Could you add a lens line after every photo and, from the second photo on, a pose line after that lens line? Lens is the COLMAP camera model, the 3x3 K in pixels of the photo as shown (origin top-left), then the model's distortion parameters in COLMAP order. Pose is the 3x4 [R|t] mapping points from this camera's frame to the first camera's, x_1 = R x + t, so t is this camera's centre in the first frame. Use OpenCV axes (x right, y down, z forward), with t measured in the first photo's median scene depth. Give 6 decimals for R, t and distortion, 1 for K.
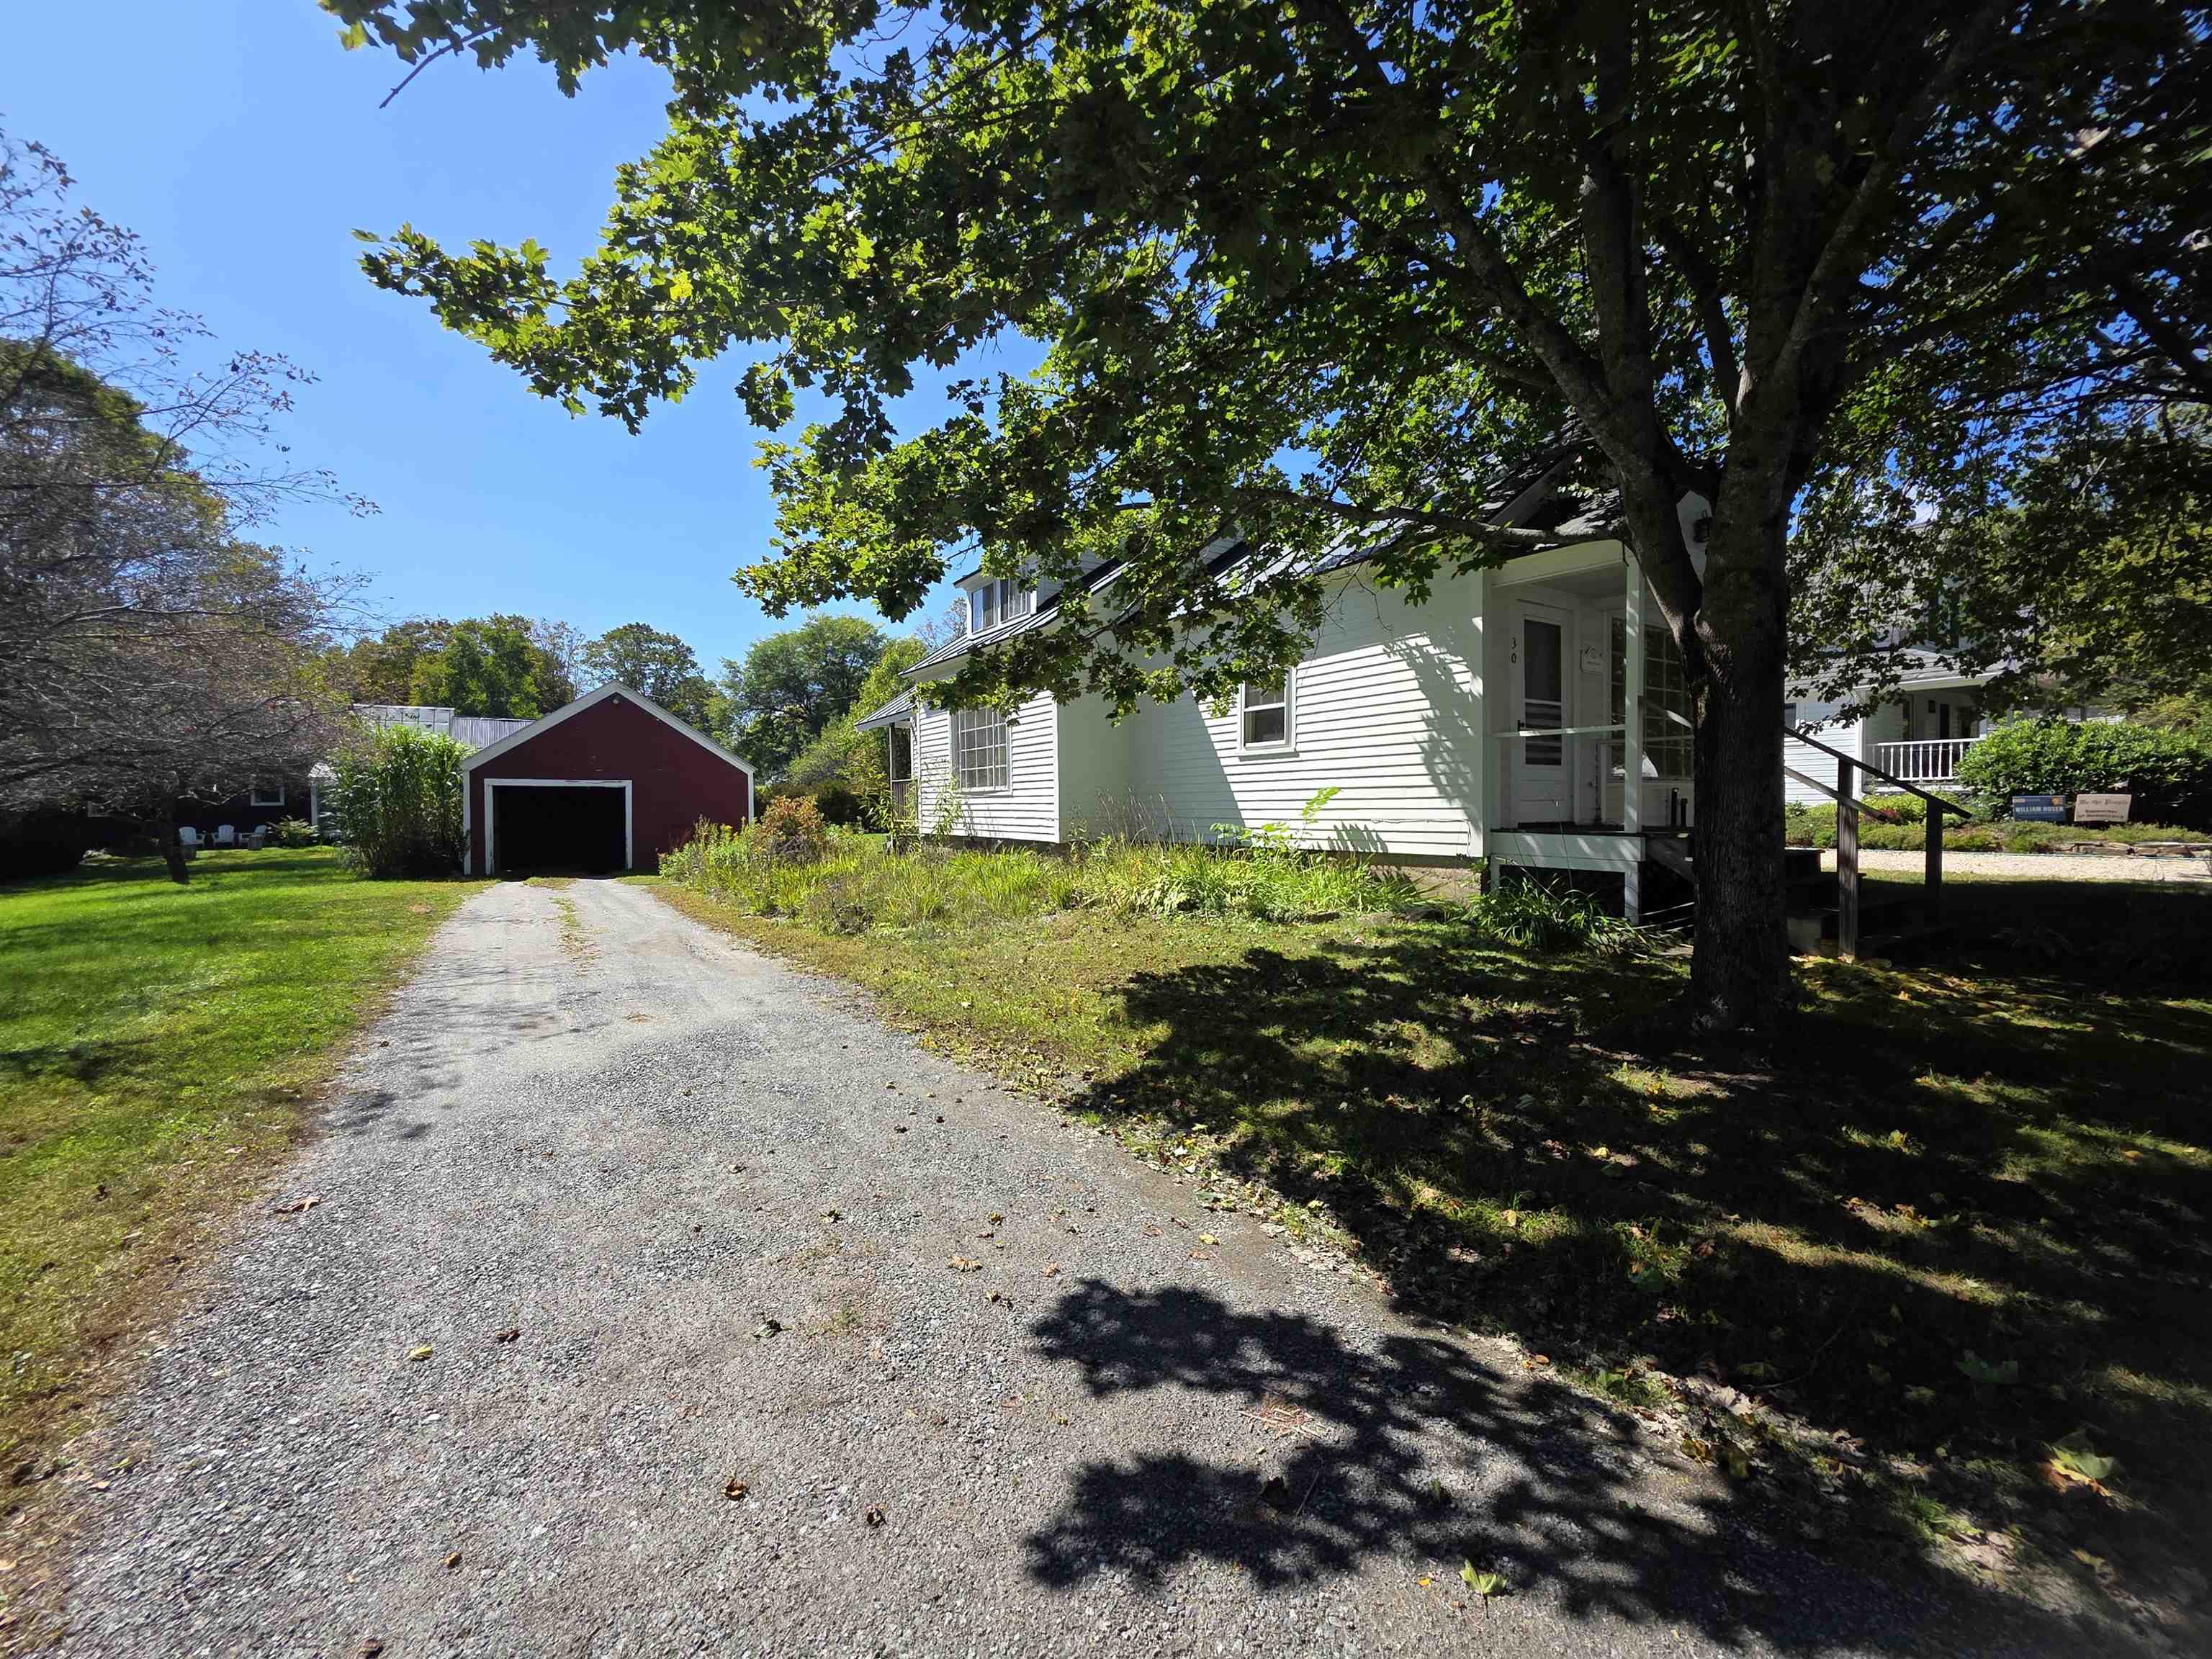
lens RADIAL K [[885.5, 0, 1108.8], [0, 885.5, 825.1], [0, 0, 1]] dist [-0.000266, -0.000177]
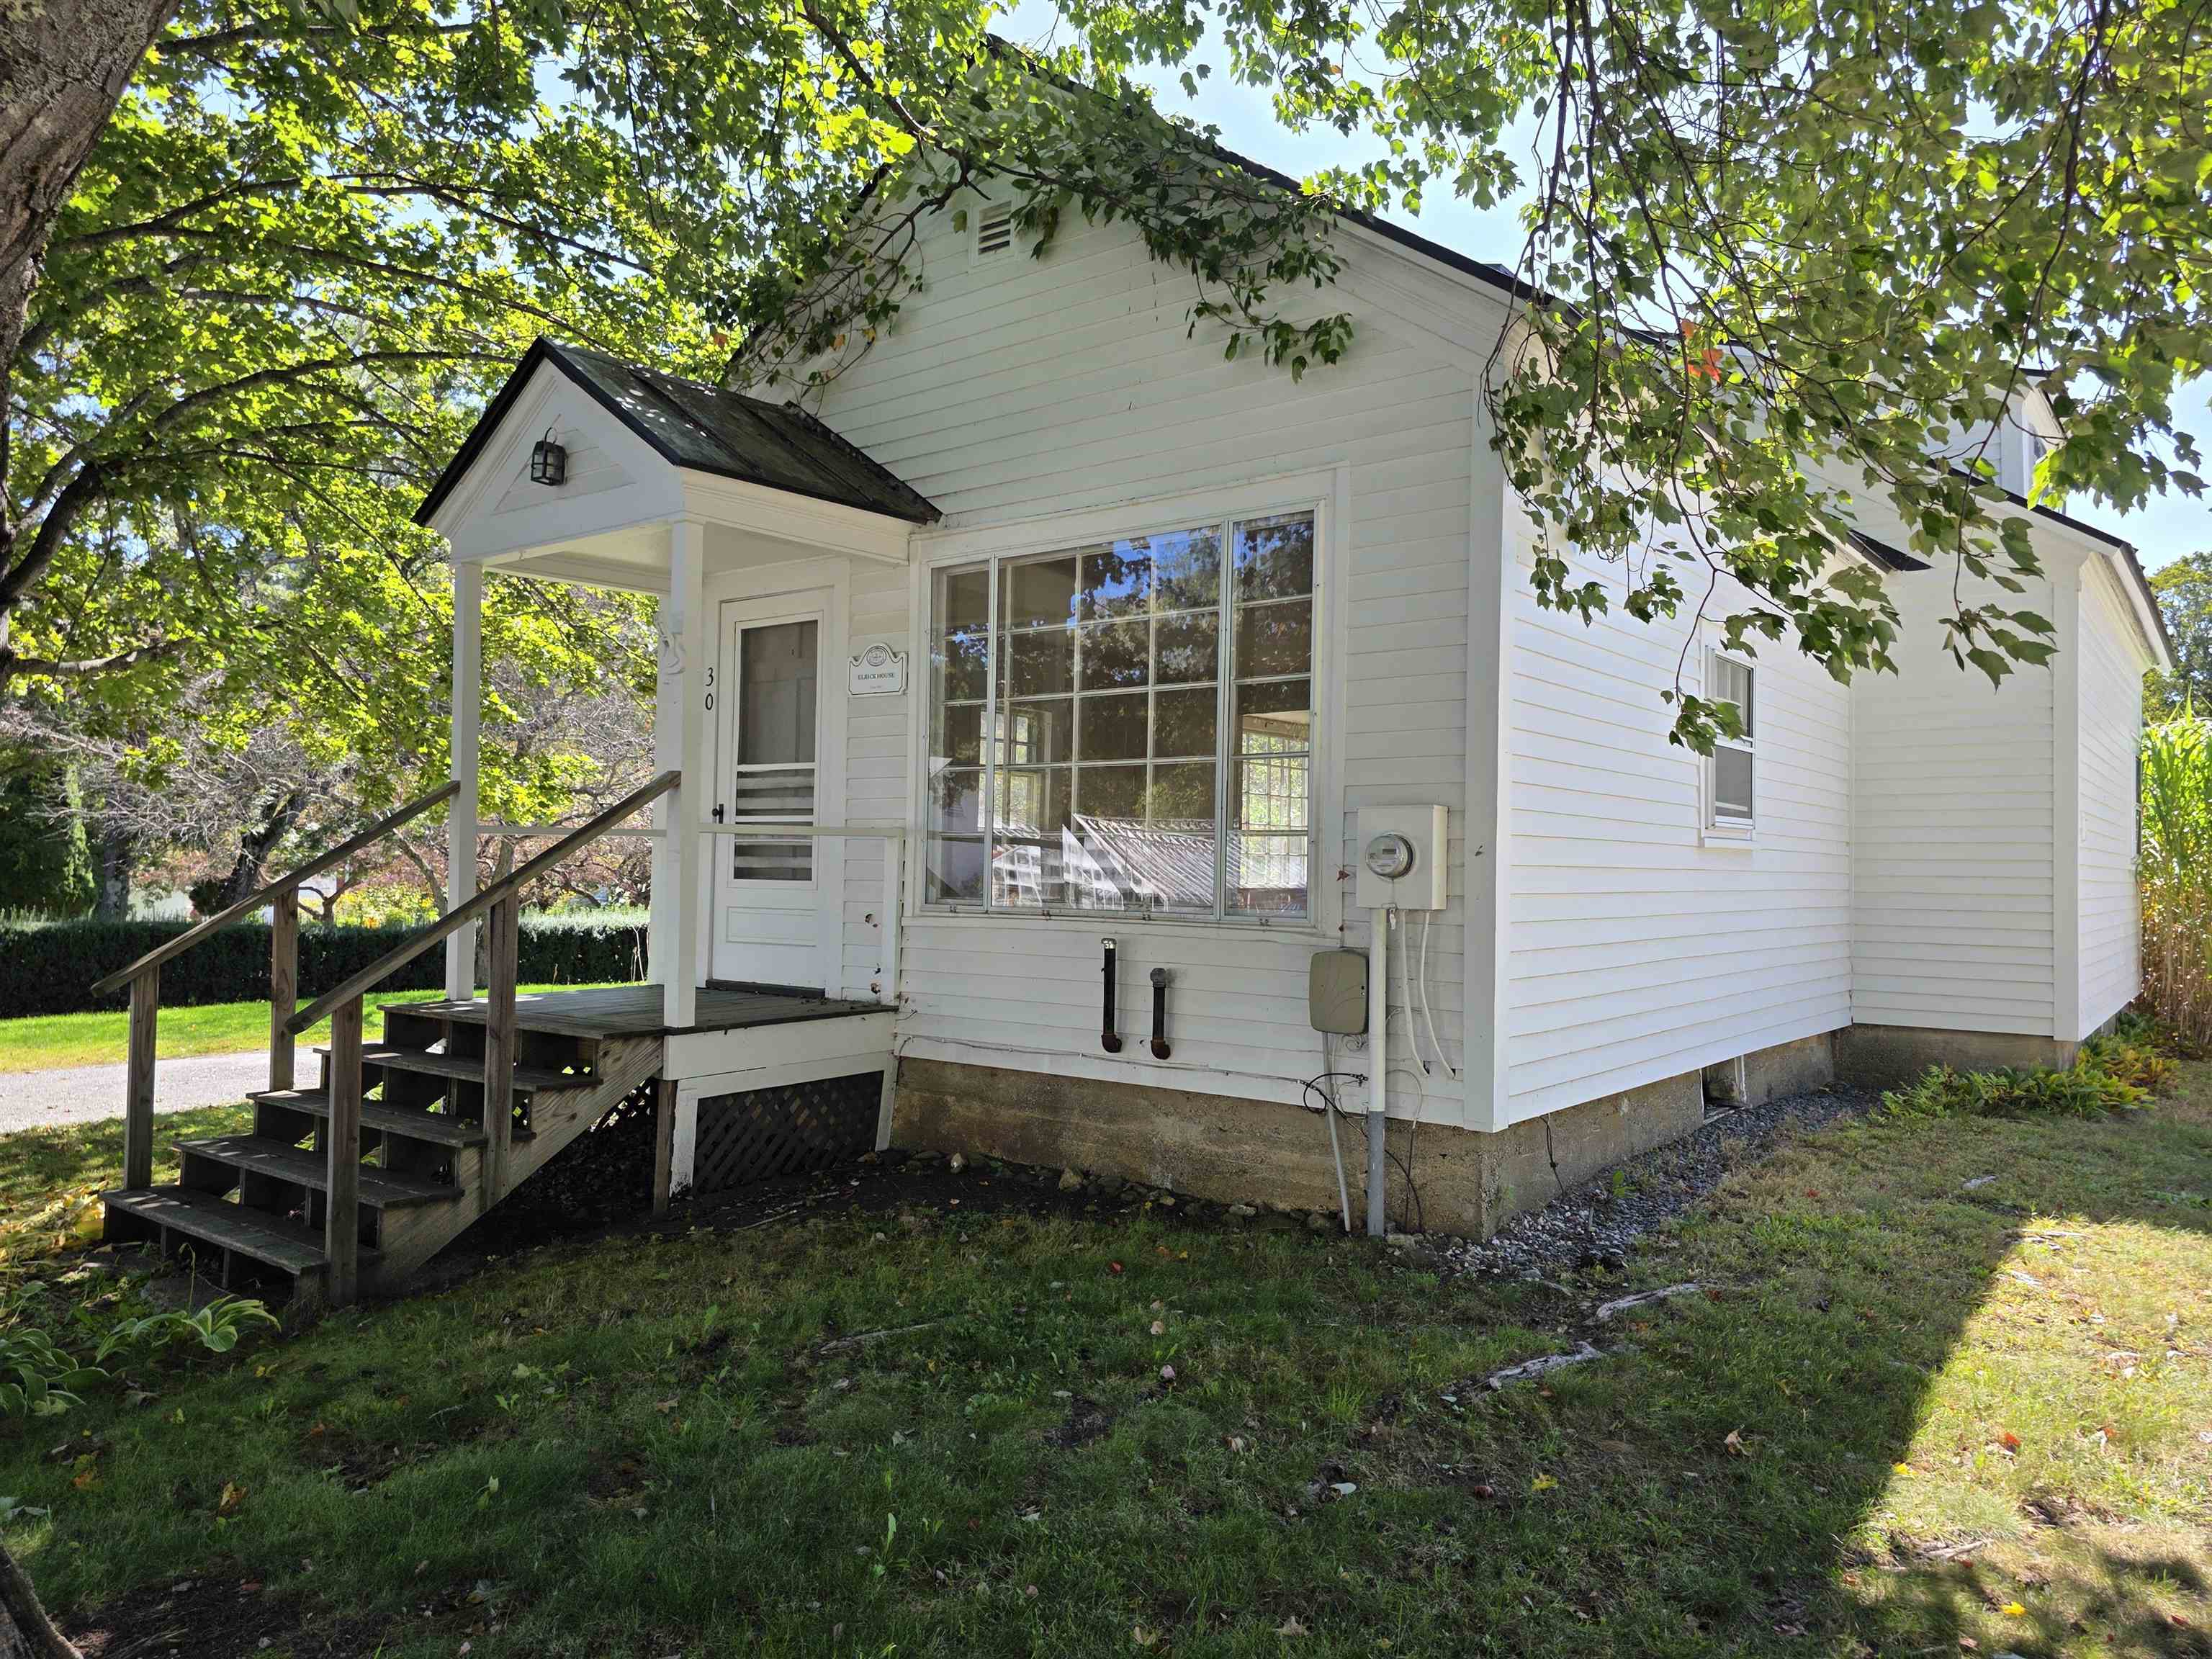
lens RADIAL K [[1484.2, 0, 1106.0], [0, 1484.2, 829.5], [0, 0, 1]] dist [0.037367, -0.021650]
pose [[0.350595, -0.008452, -0.936489, 1.201585], [-0.042491, 0.998786, -0.024922, -0.070729], [0.935563, 0.048530, 0.349811, 0.734879]]
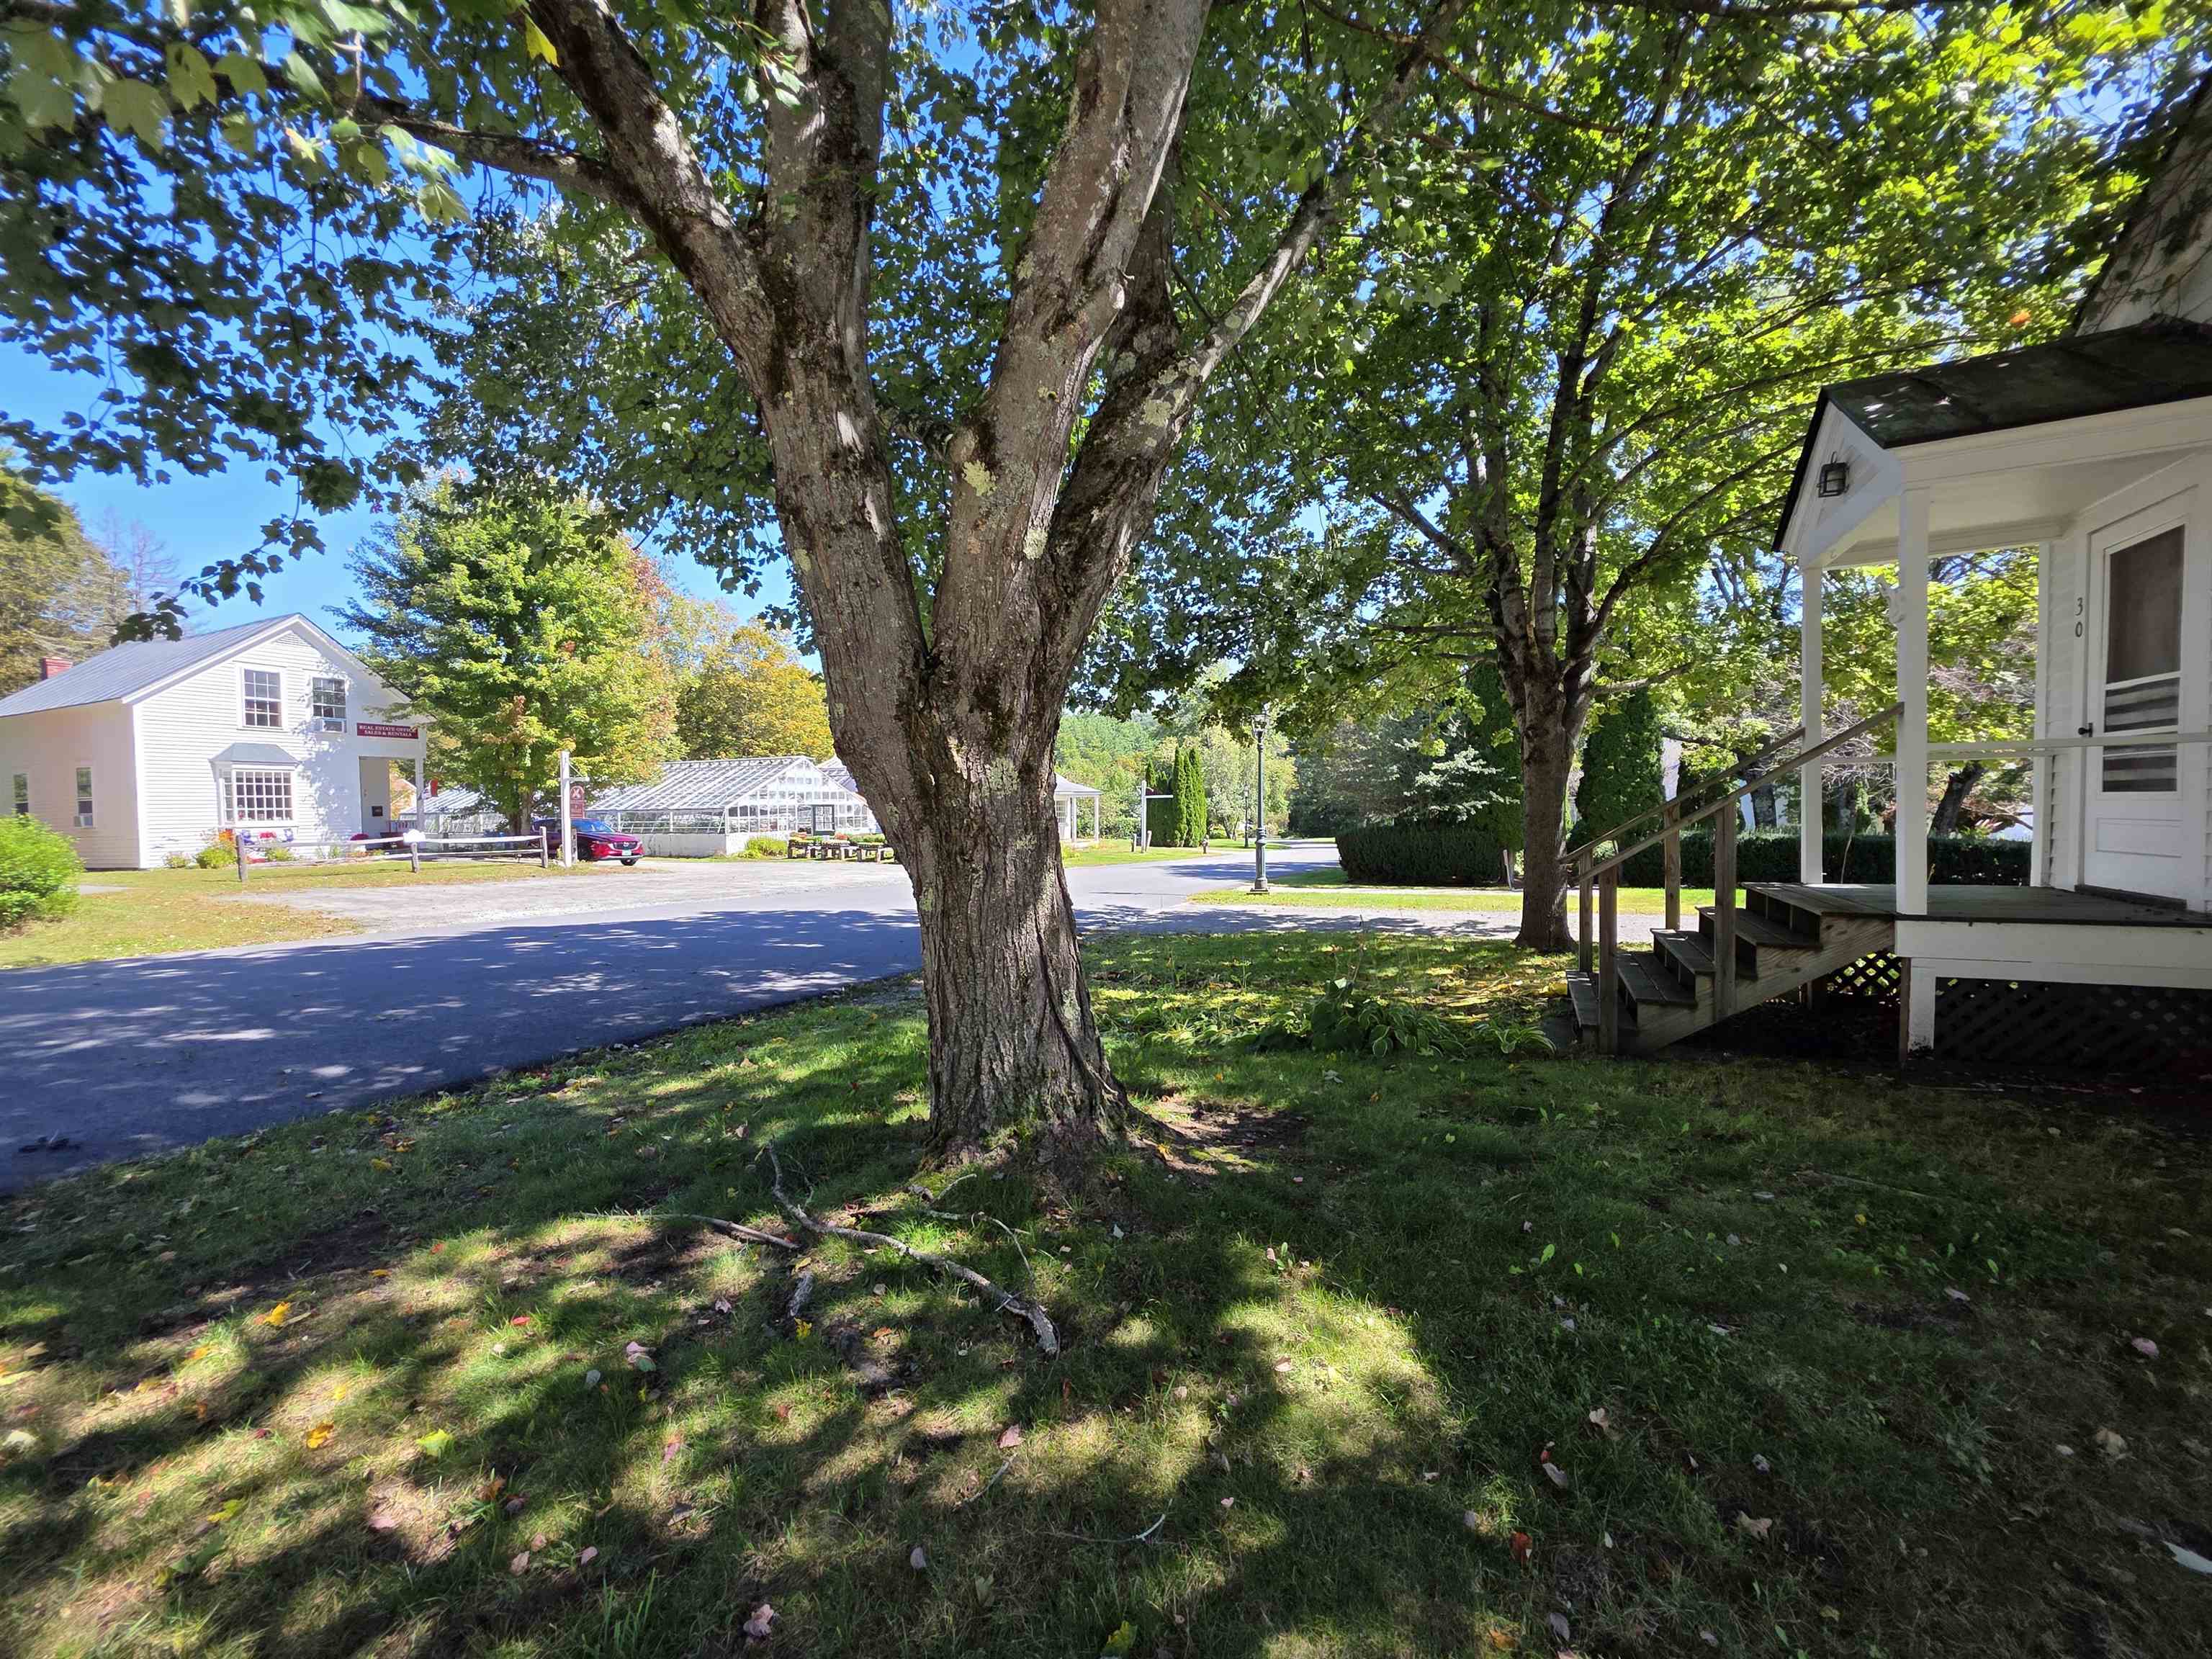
lens RADIAL K [[873.0, 0, 1123.4], [0, 873.0, 835.0], [0, 0, 1]] dist [0.000400, 0.000305]
pose [[-0.830004, 0.042872, -0.556107, 1.130315], [0.011356, 0.998134, 0.060000, -0.067395], [0.557641, 0.043485, -0.828942, 0.932014]]
